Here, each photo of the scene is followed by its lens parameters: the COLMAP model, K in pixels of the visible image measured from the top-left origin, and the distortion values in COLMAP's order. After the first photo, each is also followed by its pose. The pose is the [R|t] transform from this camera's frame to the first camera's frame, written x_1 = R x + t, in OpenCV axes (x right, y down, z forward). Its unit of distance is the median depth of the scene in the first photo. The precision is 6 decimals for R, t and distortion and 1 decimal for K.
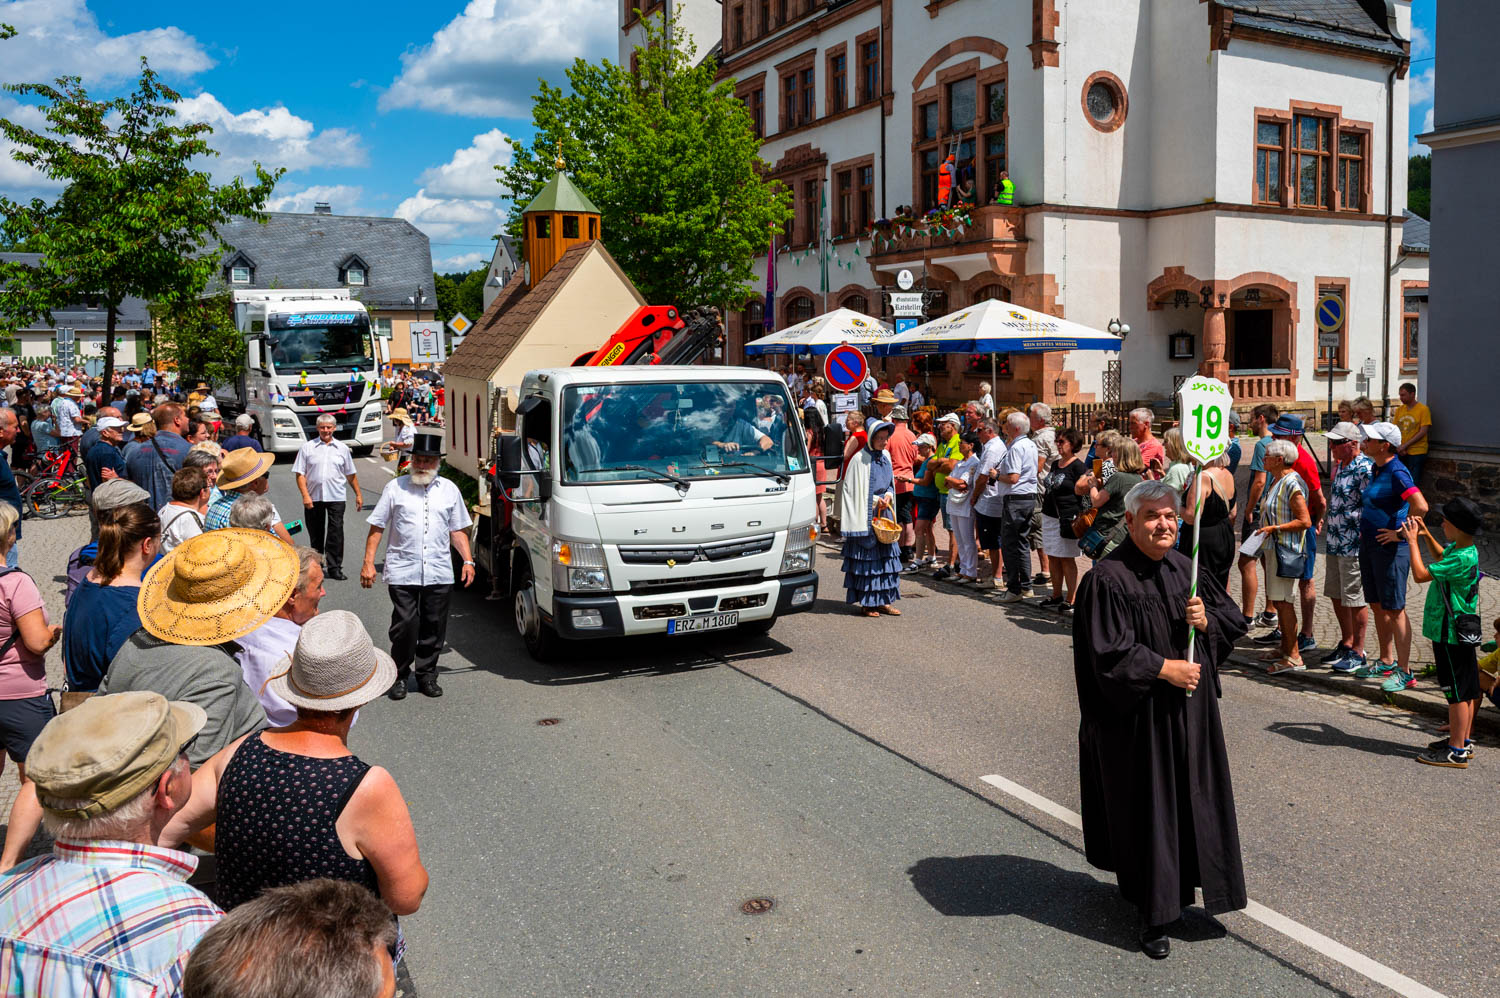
lens RADIAL K [[1216.8, 0, 887.4], [0, 1216.8, 392.6], [0, 0, 1]] dist [-0.015266, 0.063583]
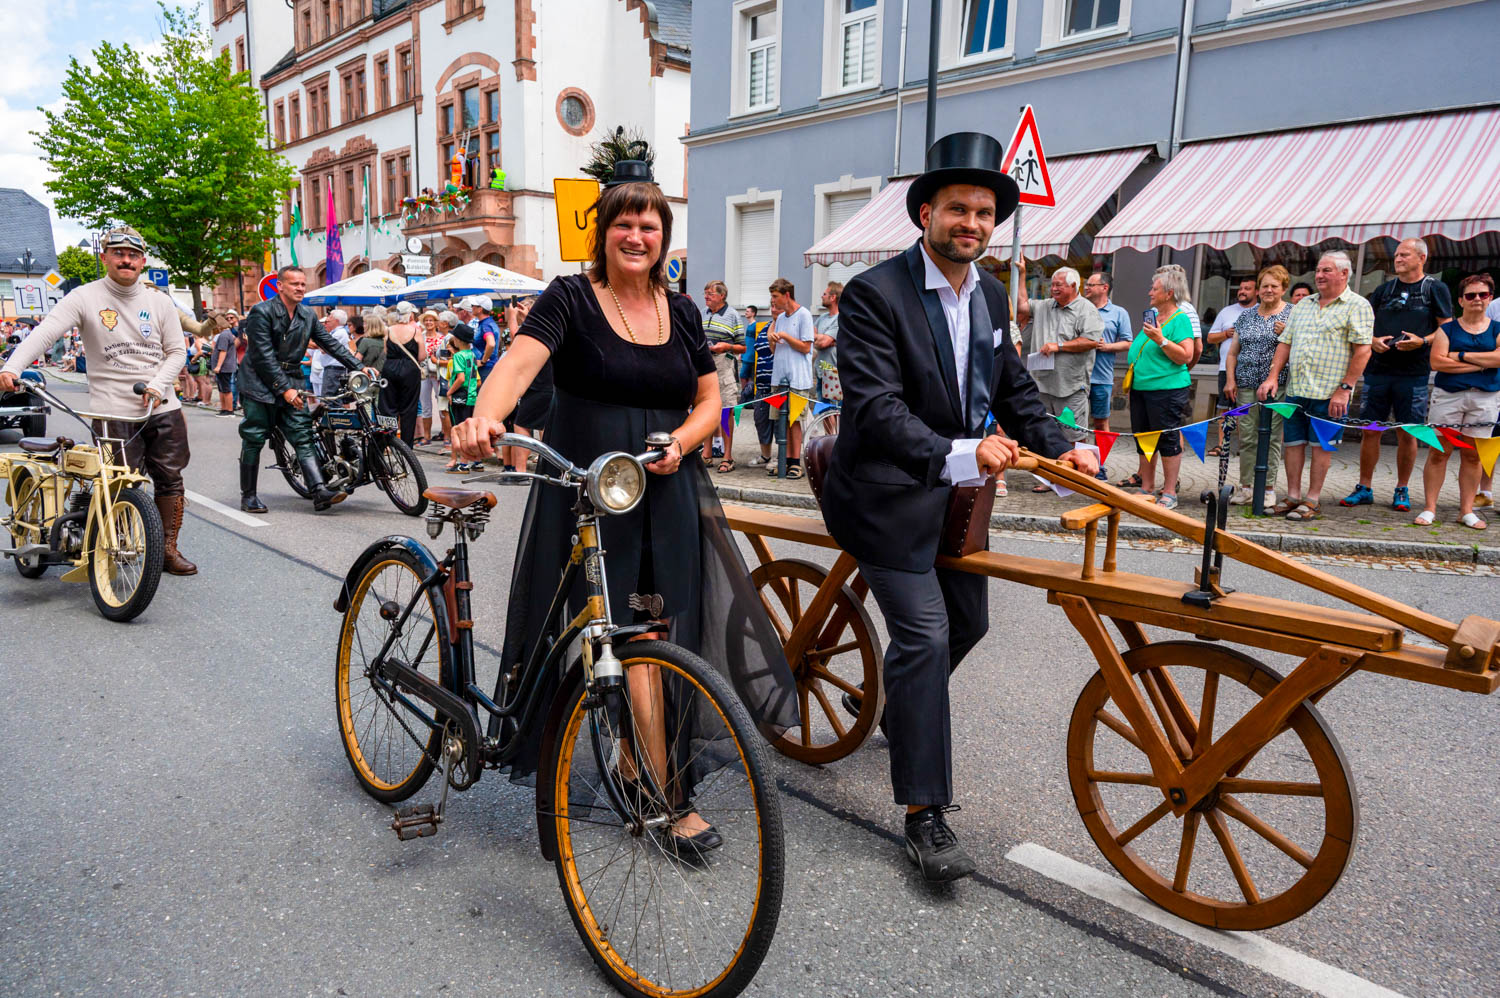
lens RADIAL K [[965.4, 0, 734.1], [0, 965.4, 482.4], [0, 0, 1]] dist [-0.001688, -0.003950]
pose [[0.973888, -0.020125, 0.226134, 0.103233], [-0.007917, 0.992447, 0.122422, 0.026909], [-0.226890, -0.121016, 0.966373, -0.083581]]
